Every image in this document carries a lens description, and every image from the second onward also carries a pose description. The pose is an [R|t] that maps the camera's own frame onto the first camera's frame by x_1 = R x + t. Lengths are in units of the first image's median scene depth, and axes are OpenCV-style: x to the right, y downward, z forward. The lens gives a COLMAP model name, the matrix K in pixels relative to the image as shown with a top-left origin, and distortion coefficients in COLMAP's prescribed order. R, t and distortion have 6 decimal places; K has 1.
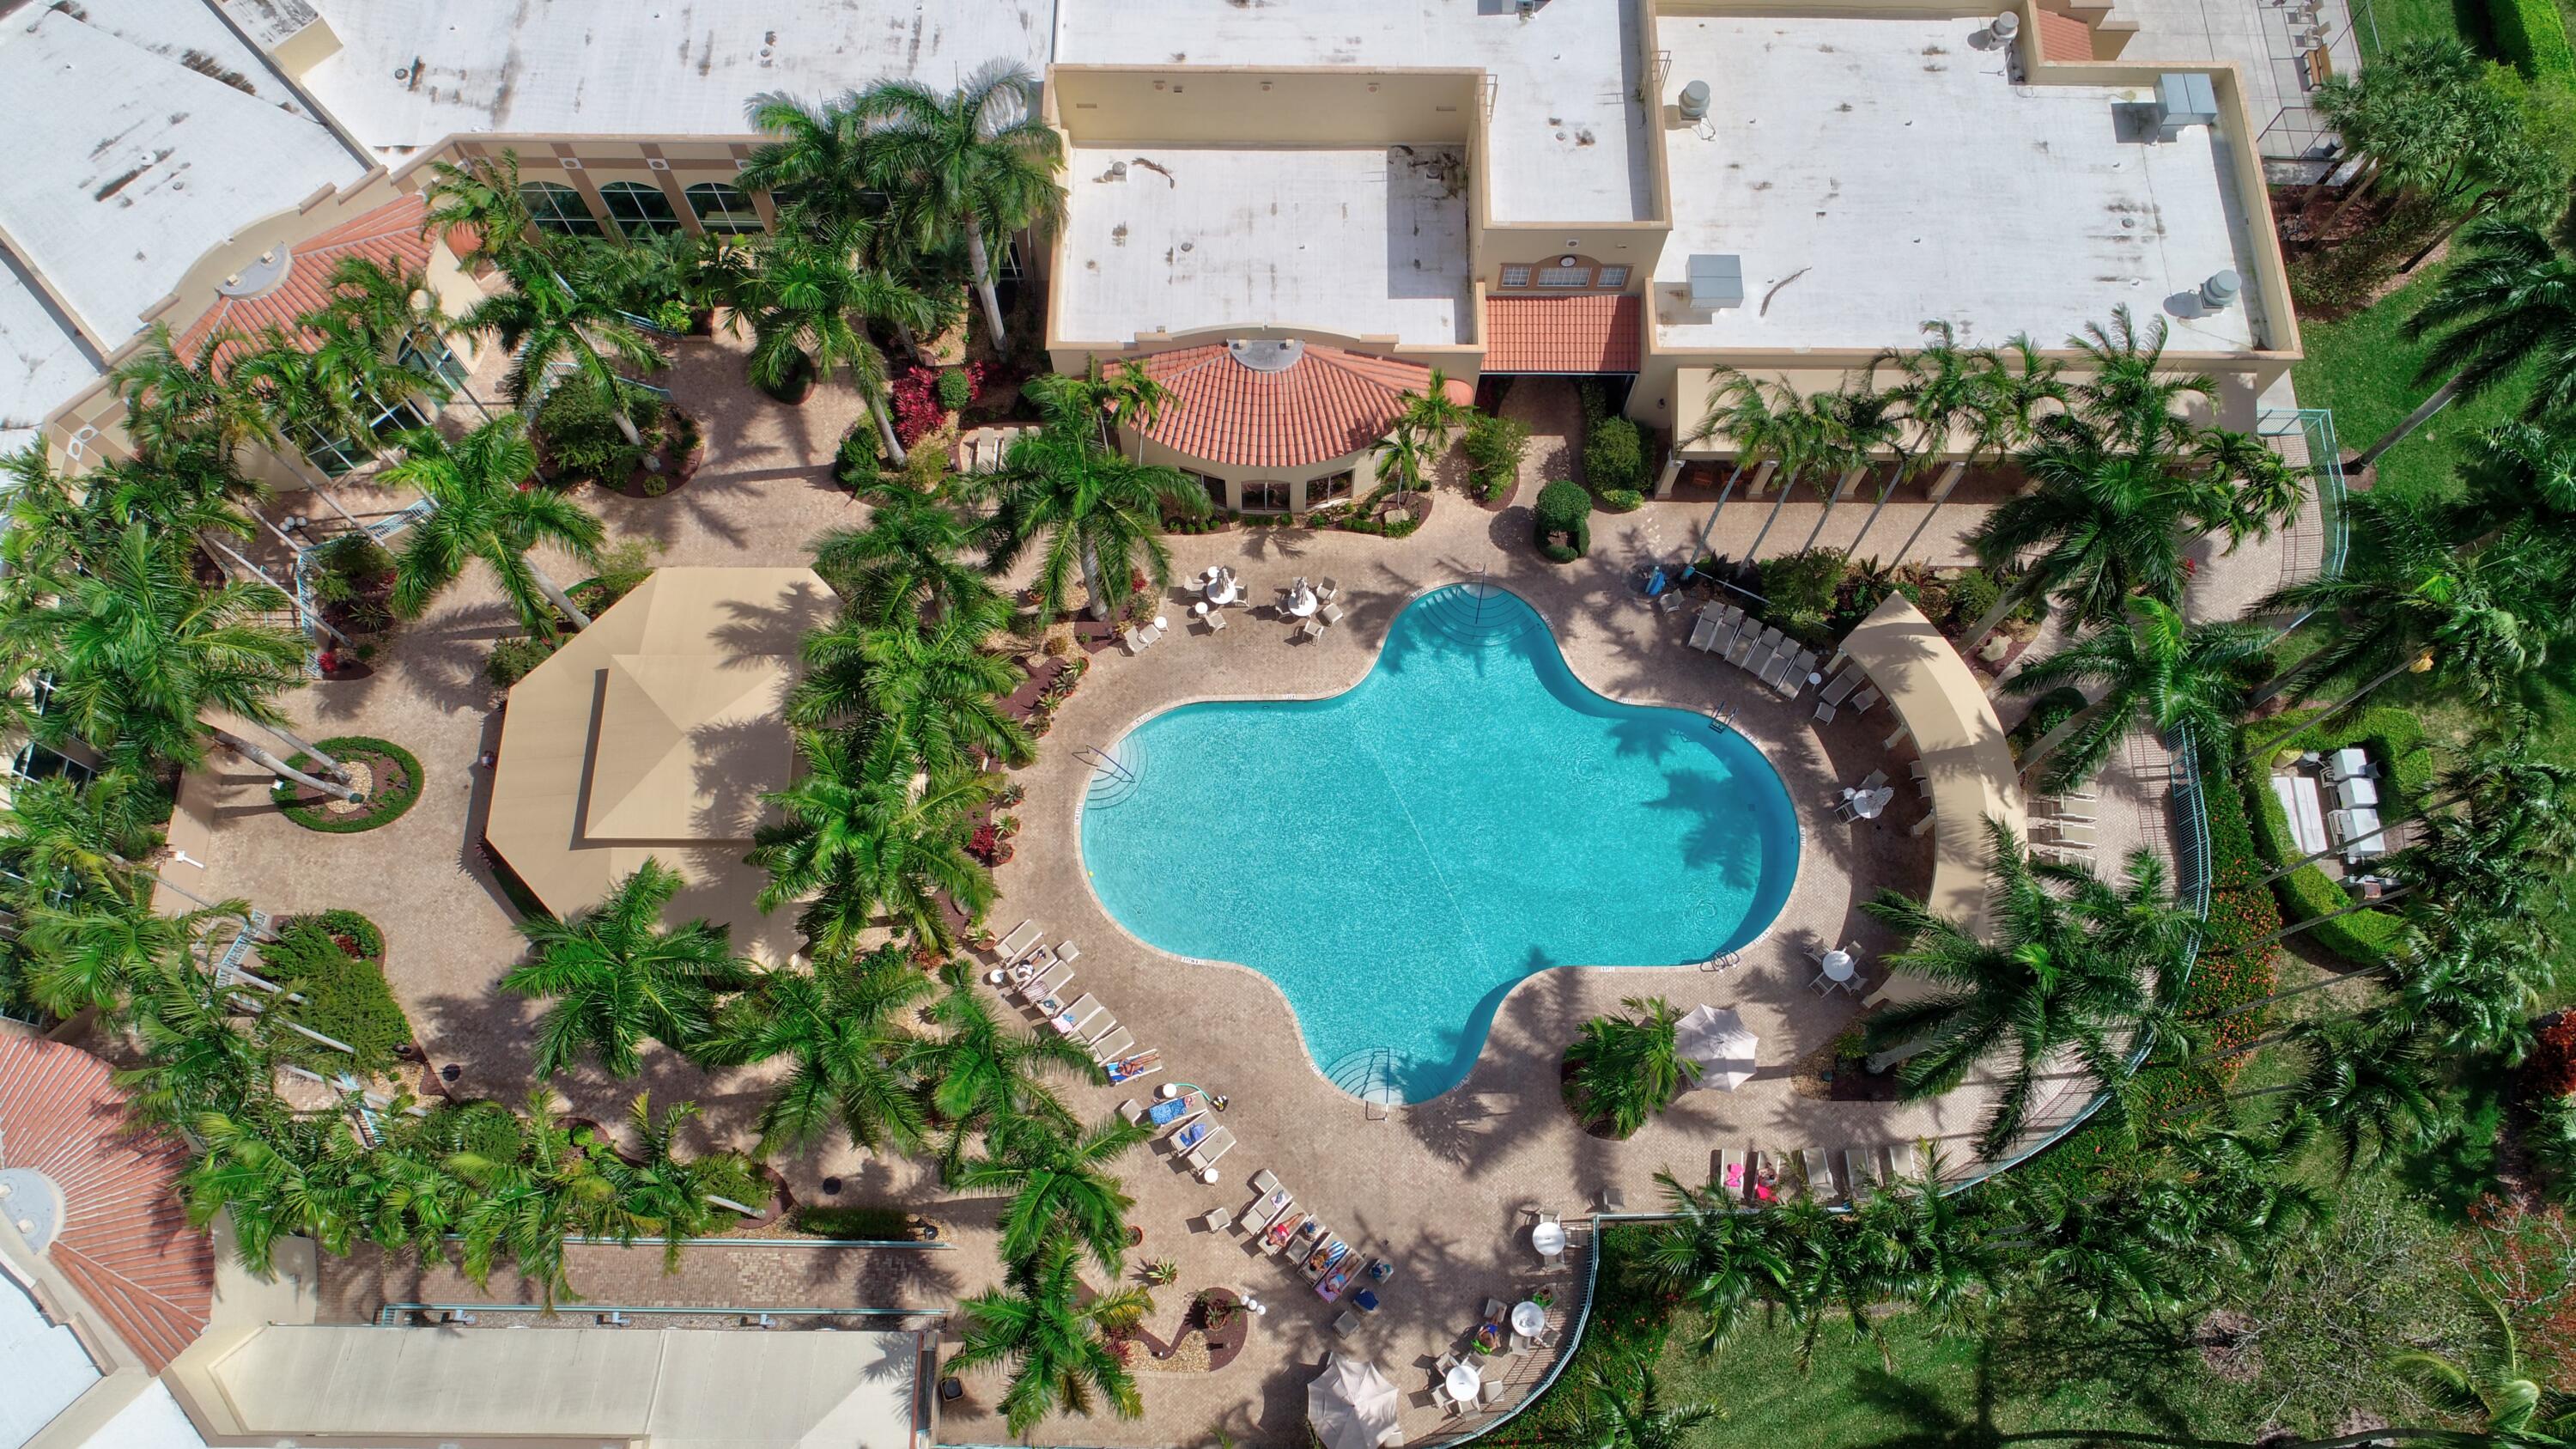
lens RADIAL K [[1742.6, 0, 1288.0], [0, 1742.6, 724.5], [0, 0, 1]] dist [0.001125, -0.000628]
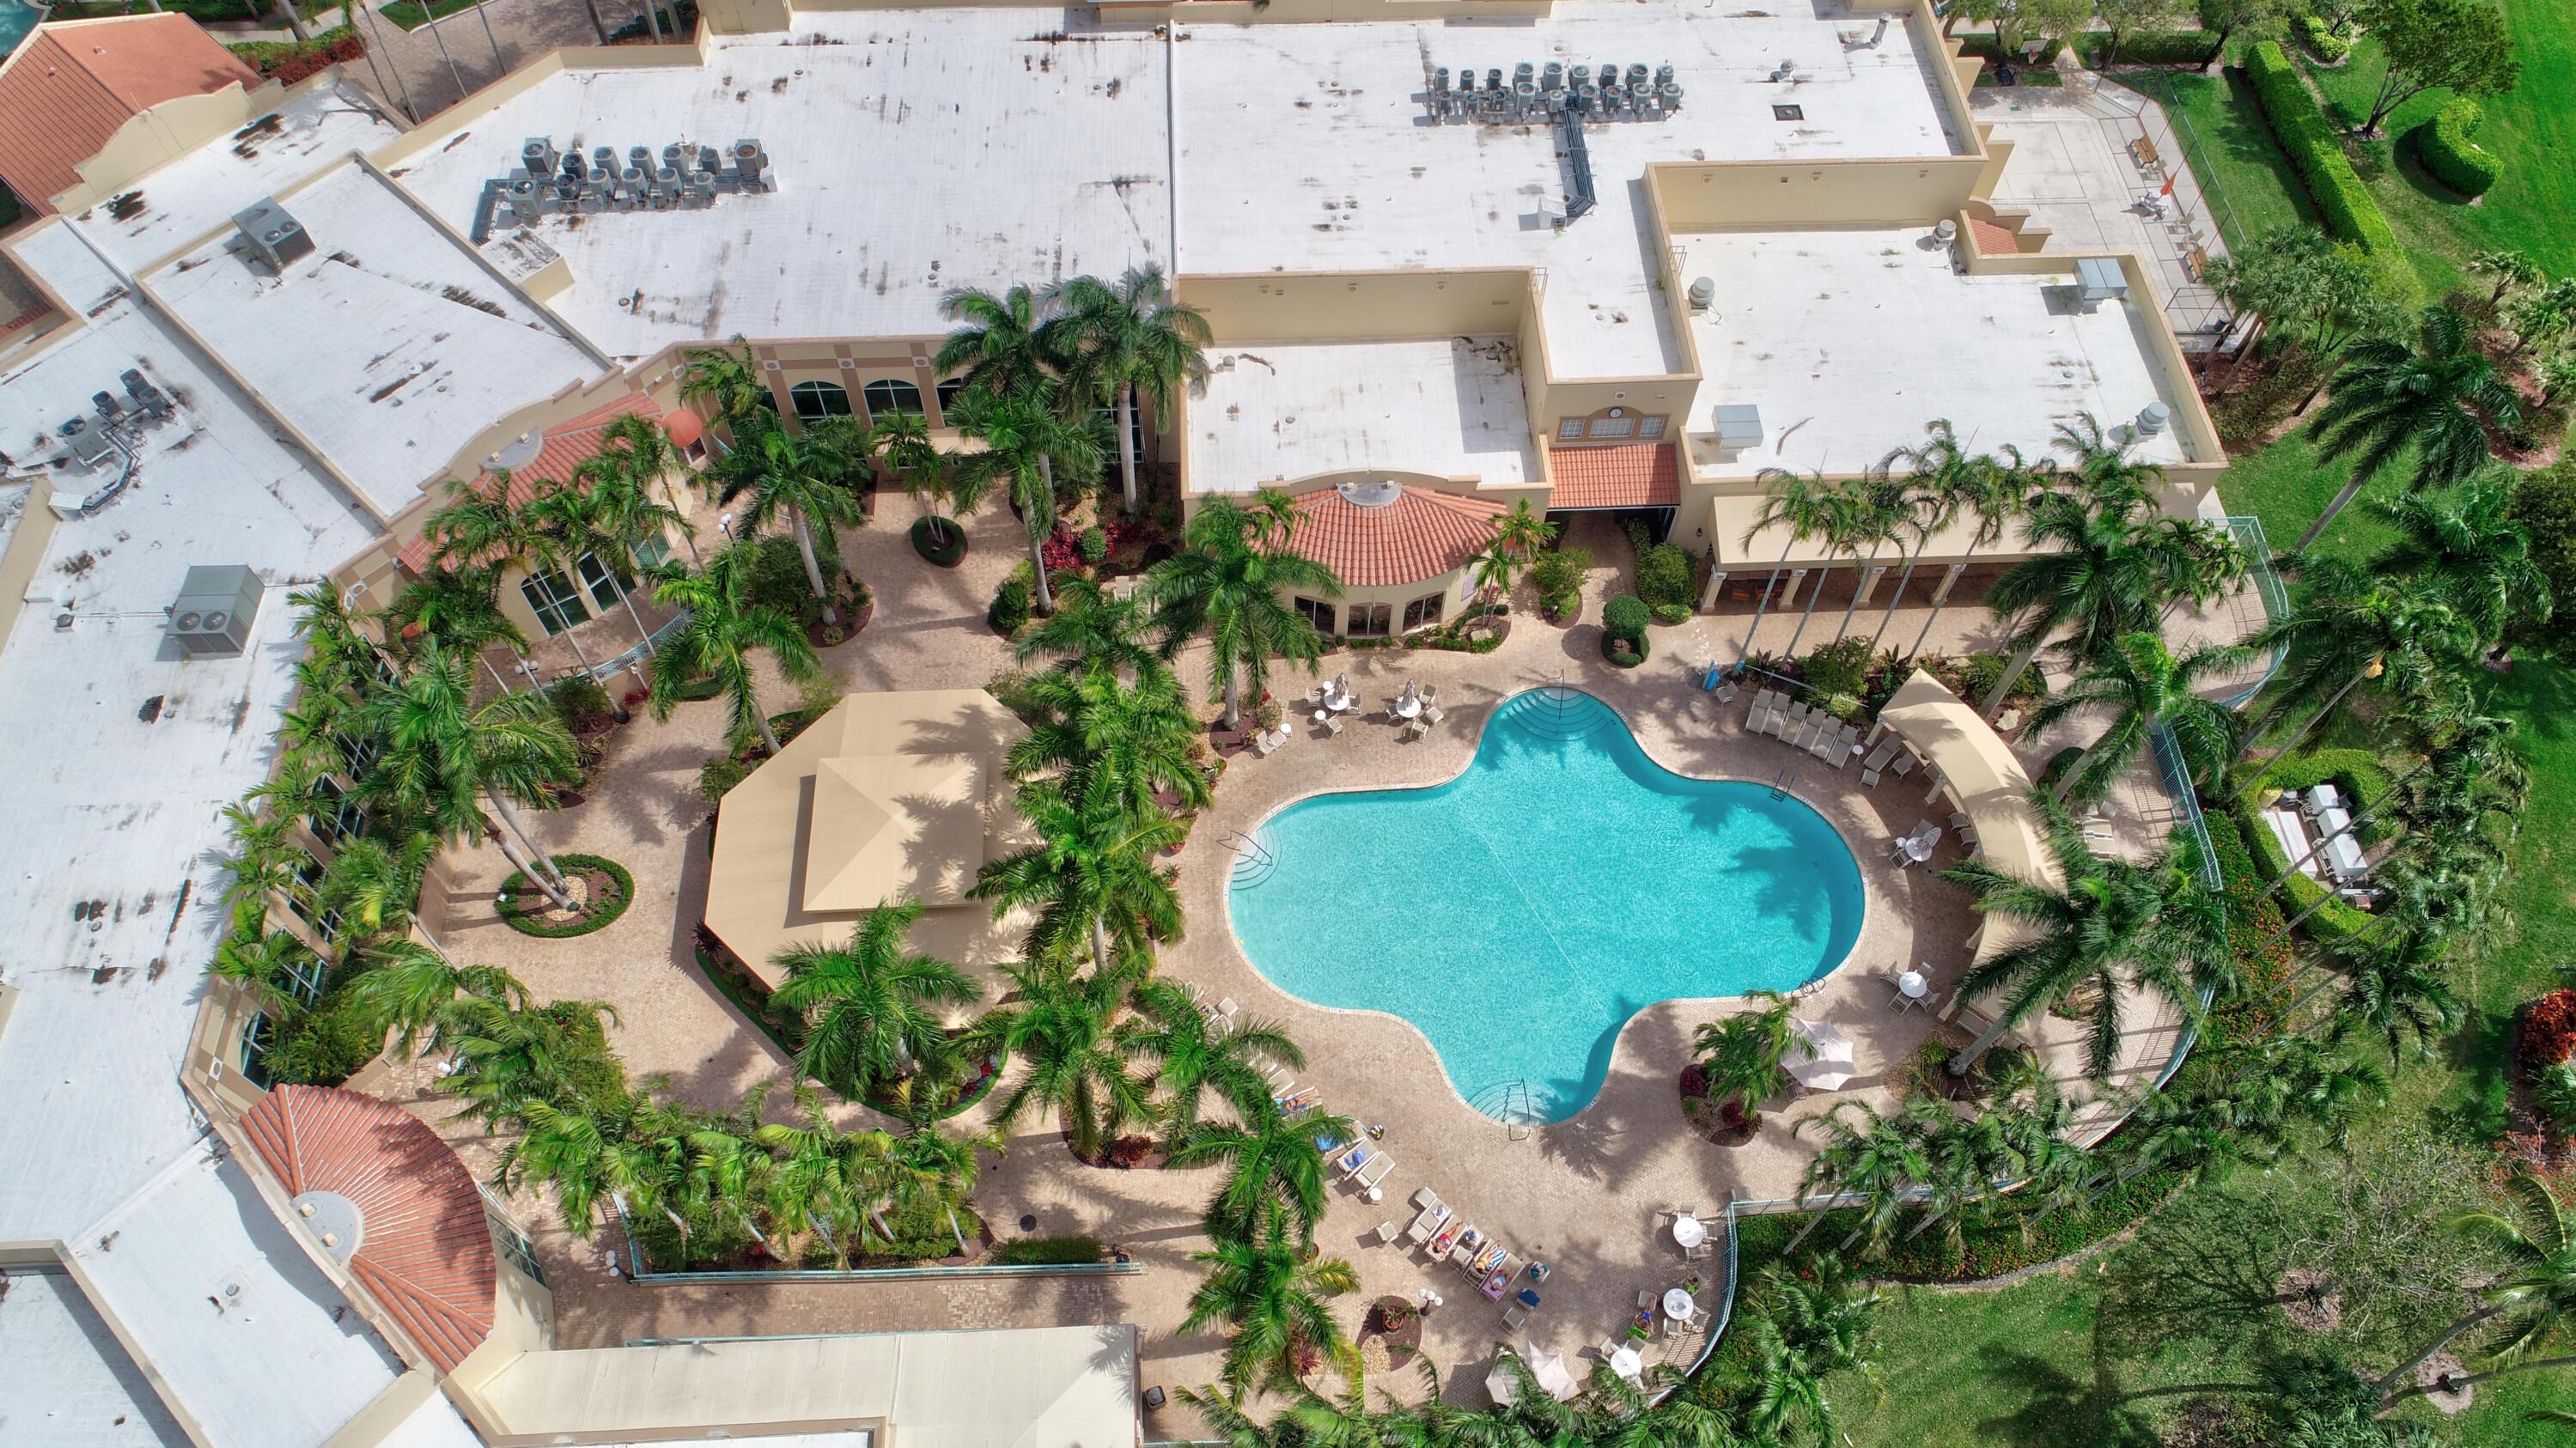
lens RADIAL K [[1742.3, 0, 1288.0], [0, 1742.3, 724.0], [0, 0, 1]] dist [0.001125, -0.000628]
pose [[0.998307, -0.041882, 0.040359, -0.120585], [0.049100, 0.978813, -0.198782, 0.169340], [-0.031179, 0.200428, 0.979212, -0.120007]]
